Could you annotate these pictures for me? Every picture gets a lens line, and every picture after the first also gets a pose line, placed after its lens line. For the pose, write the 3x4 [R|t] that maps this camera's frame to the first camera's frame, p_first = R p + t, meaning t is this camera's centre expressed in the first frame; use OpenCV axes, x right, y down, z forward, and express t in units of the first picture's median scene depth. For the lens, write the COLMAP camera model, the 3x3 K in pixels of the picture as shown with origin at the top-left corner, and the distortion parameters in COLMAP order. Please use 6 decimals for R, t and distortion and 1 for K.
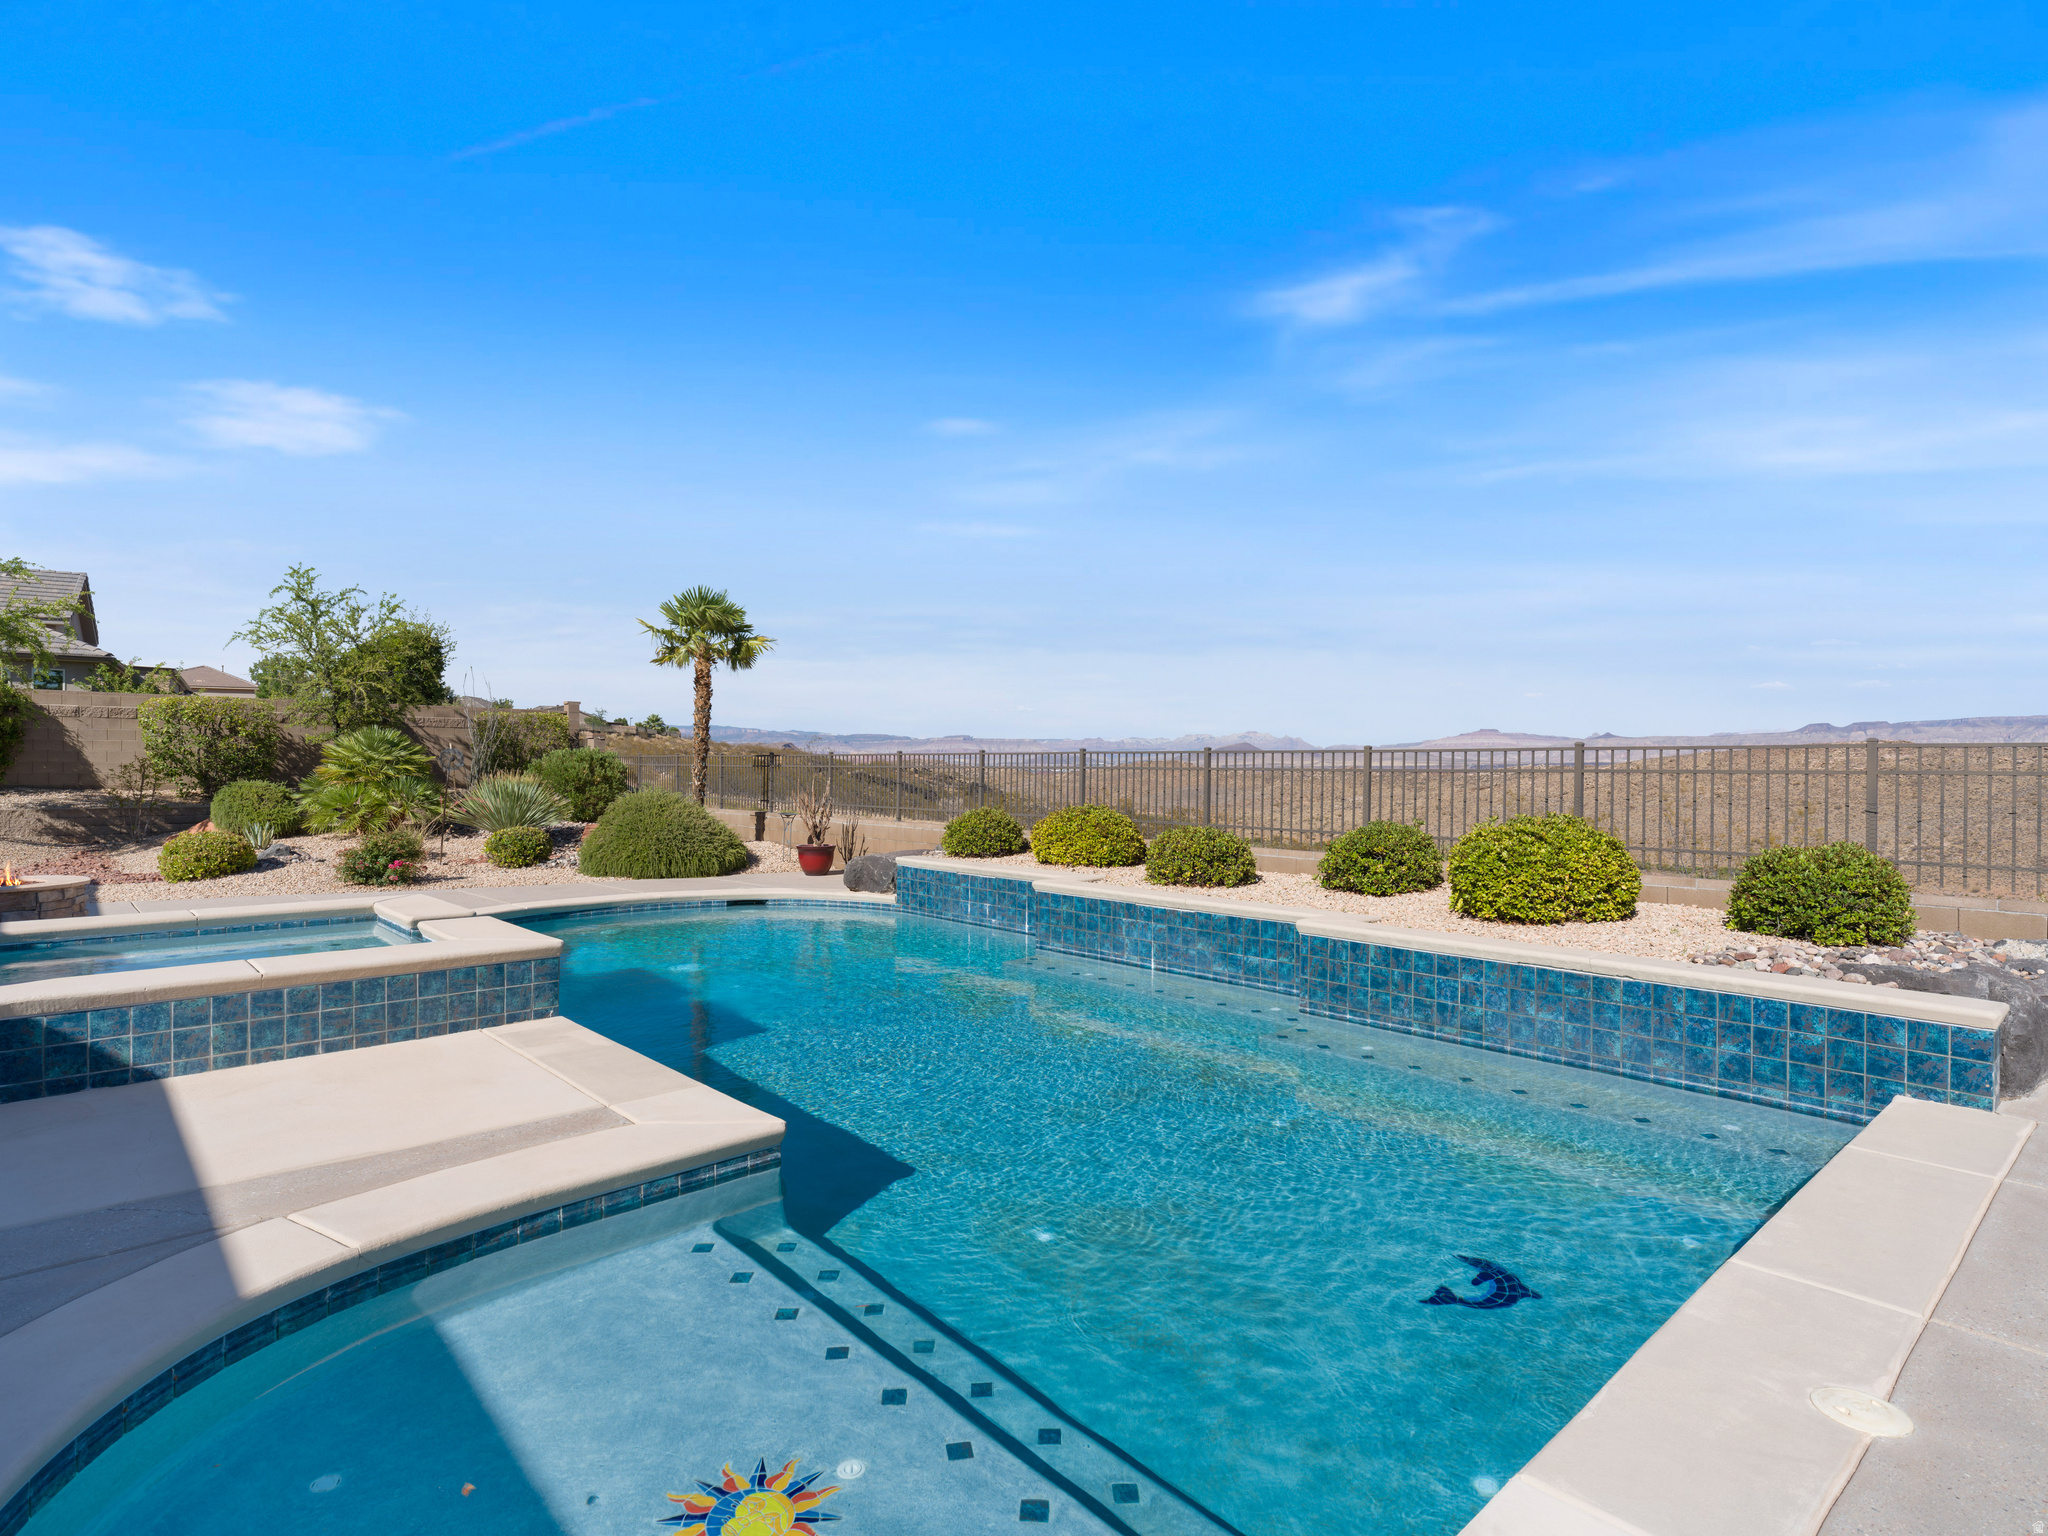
lens RADIAL K [[1075.2, 0, 1025.0], [0, 1075.2, 767.6], [0, 0, 1]] dist [-0.000178, -0.001451]
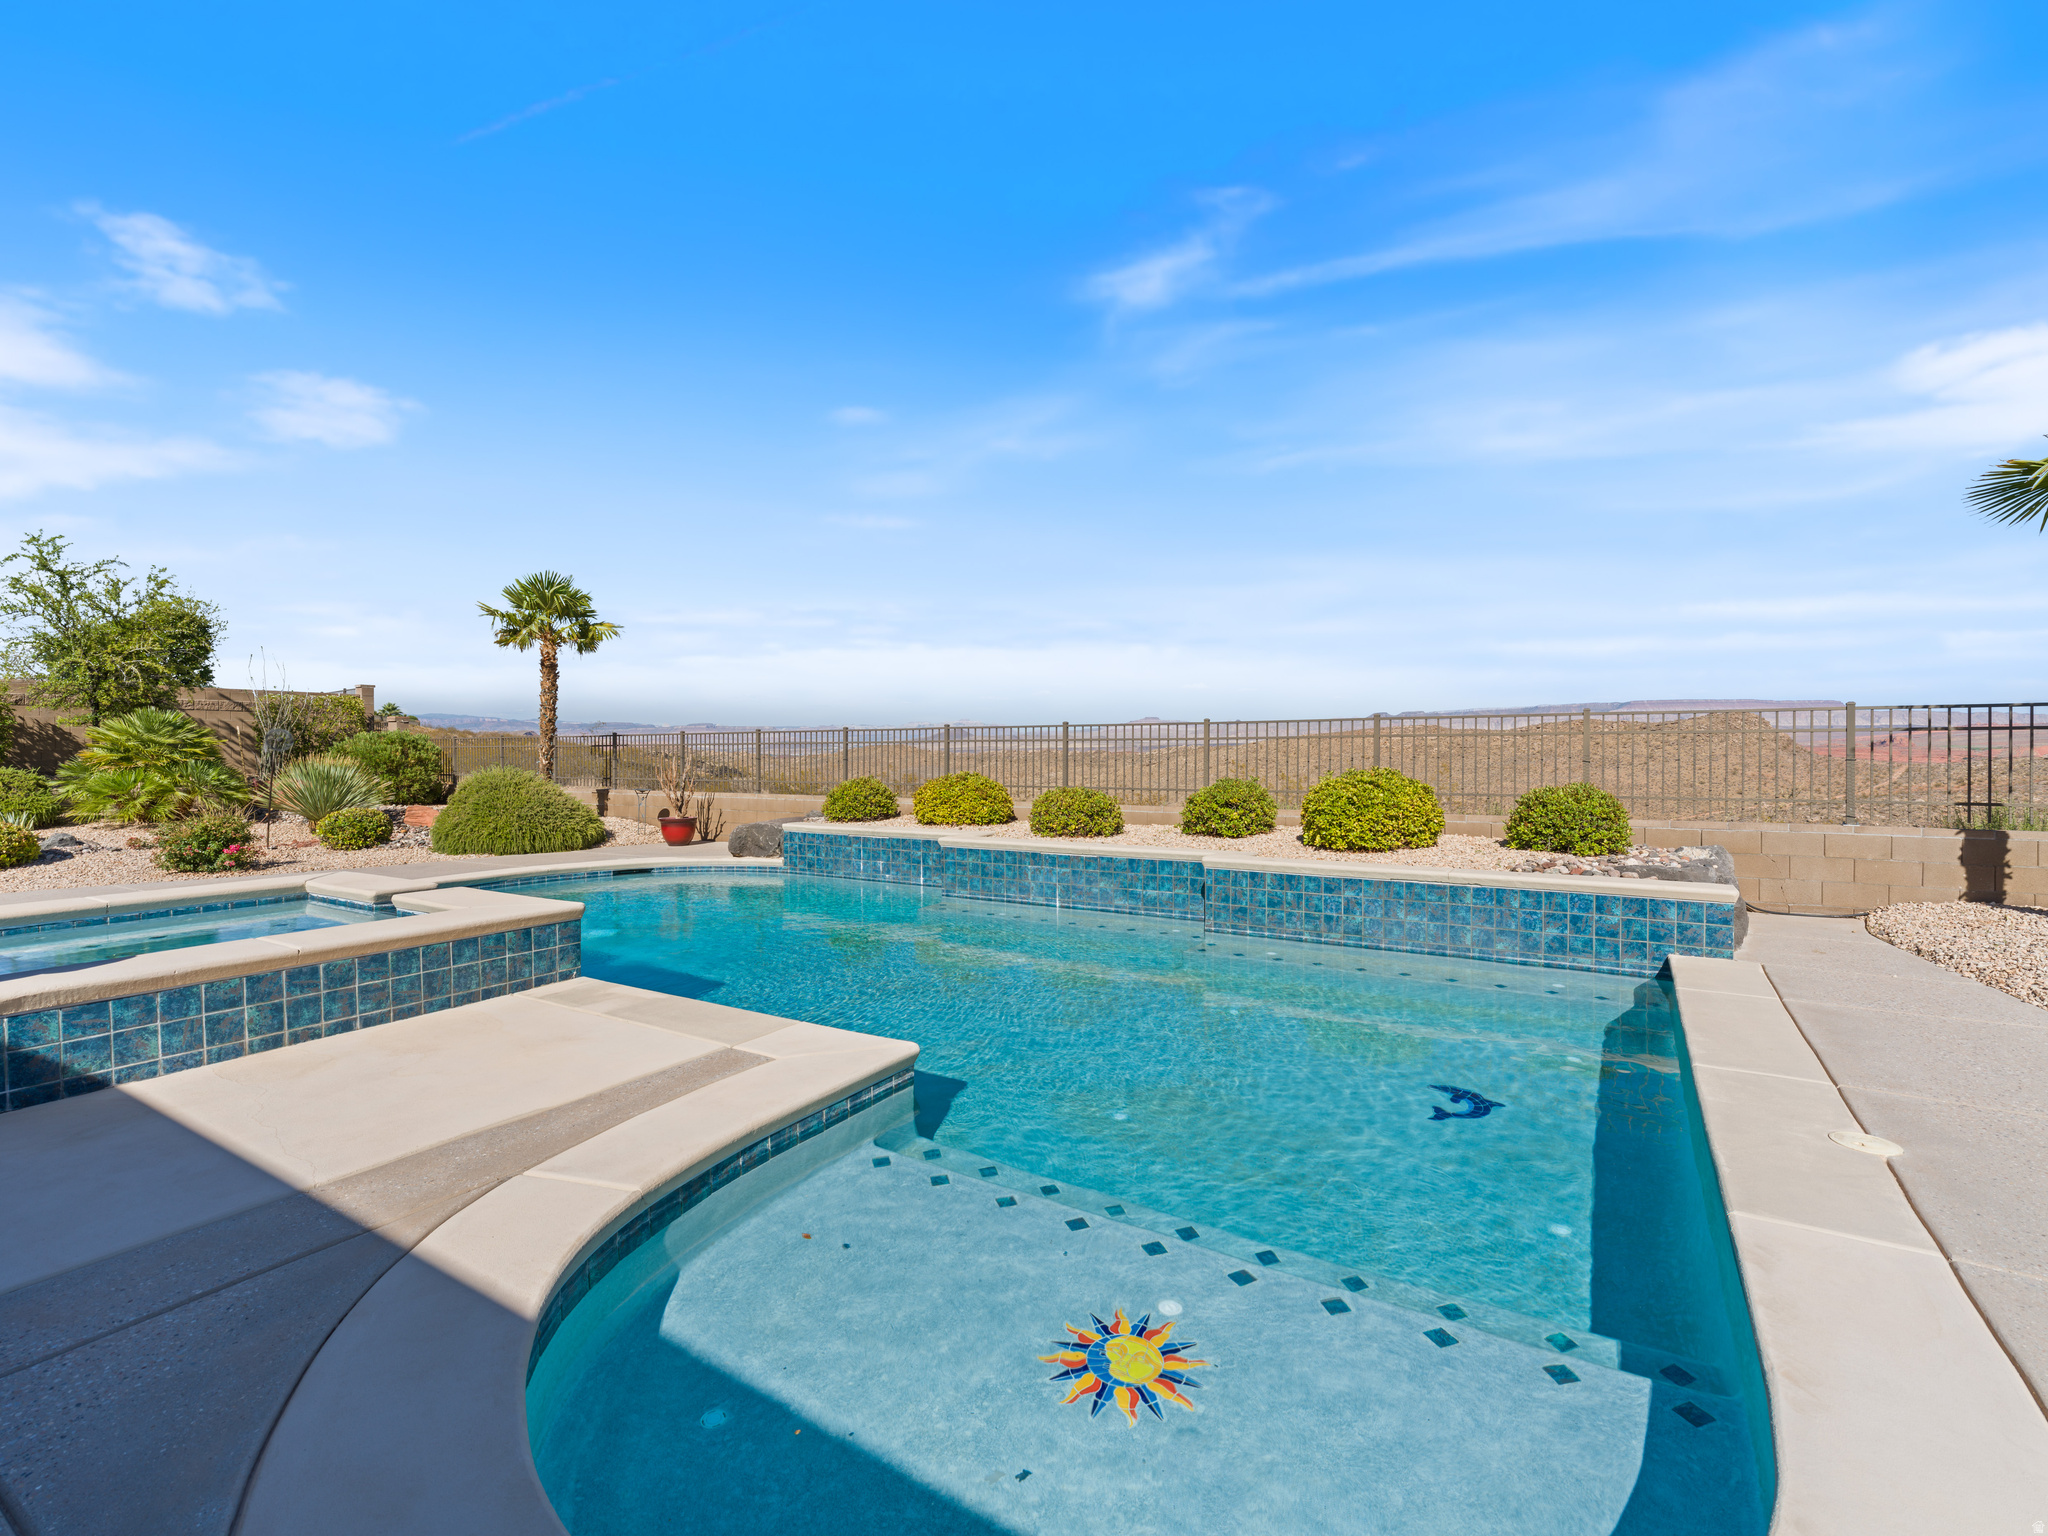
lens RADIAL K [[934.2, 0, 1021.9], [0, 934.2, 760.5], [0, 0, 1]] dist [-0.002761, 0.001397]
pose [[0.963640, -0.013925, 0.266841, -0.242108], [0.011145, 0.999867, 0.011932, 0.017349], [-0.266972, -0.008524, 0.963667, 0.028740]]
